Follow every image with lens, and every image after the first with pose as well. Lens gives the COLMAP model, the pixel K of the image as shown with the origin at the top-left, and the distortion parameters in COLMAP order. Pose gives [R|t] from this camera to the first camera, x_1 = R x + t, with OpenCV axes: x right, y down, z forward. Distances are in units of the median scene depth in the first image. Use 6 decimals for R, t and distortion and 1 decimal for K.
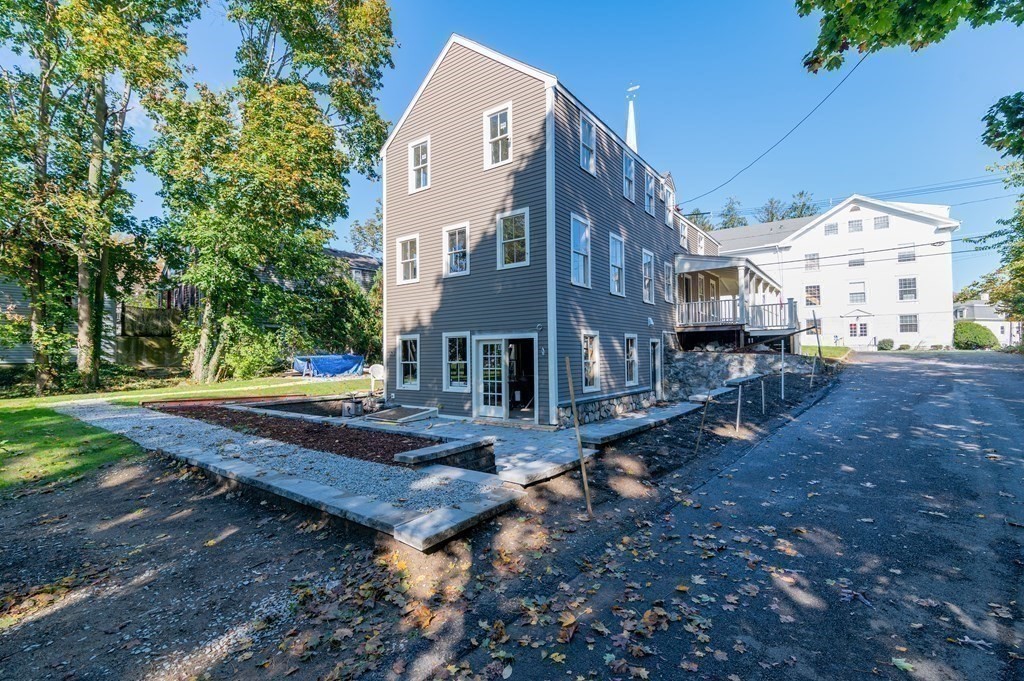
lens RADIAL K [[466.1, 0, 520.5], [0, 466.1, 342.1], [0, 0, 1]] dist [0.009582, 0.000715]
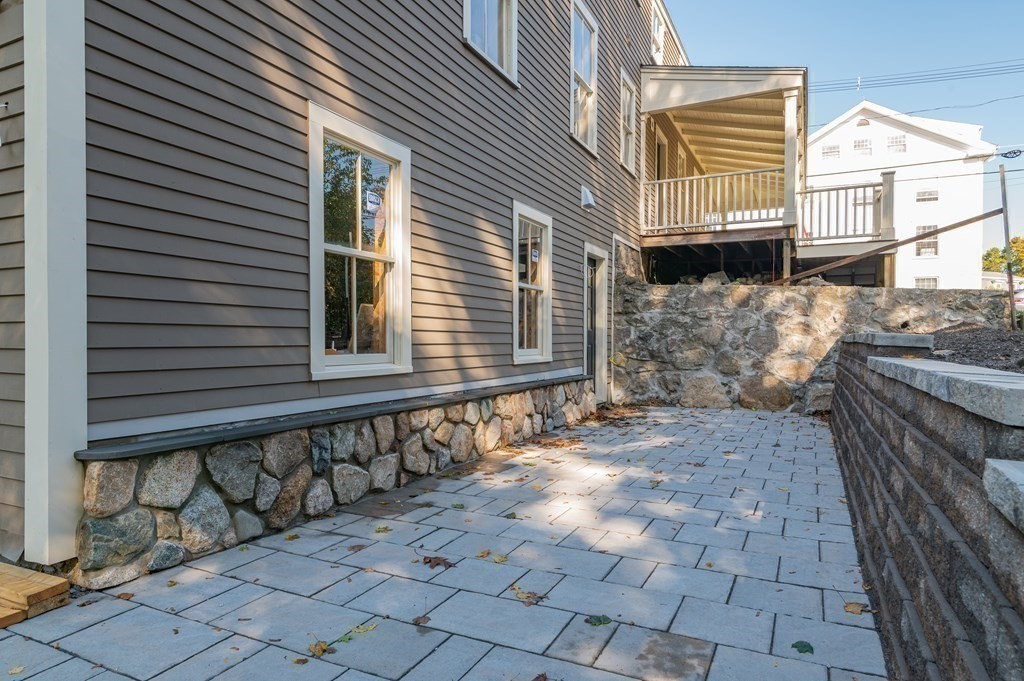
lens RADIAL K [[625.4, 0, 508.4], [0, 625.4, 339.8], [0, 0, 1]] dist [-0.027811, -0.002020]
pose [[0.985665, 0.013607, 0.168165, 0.168663], [-0.018827, 0.999388, 0.029490, 0.074648], [-0.167660, -0.032234, 0.985318, 0.649316]]
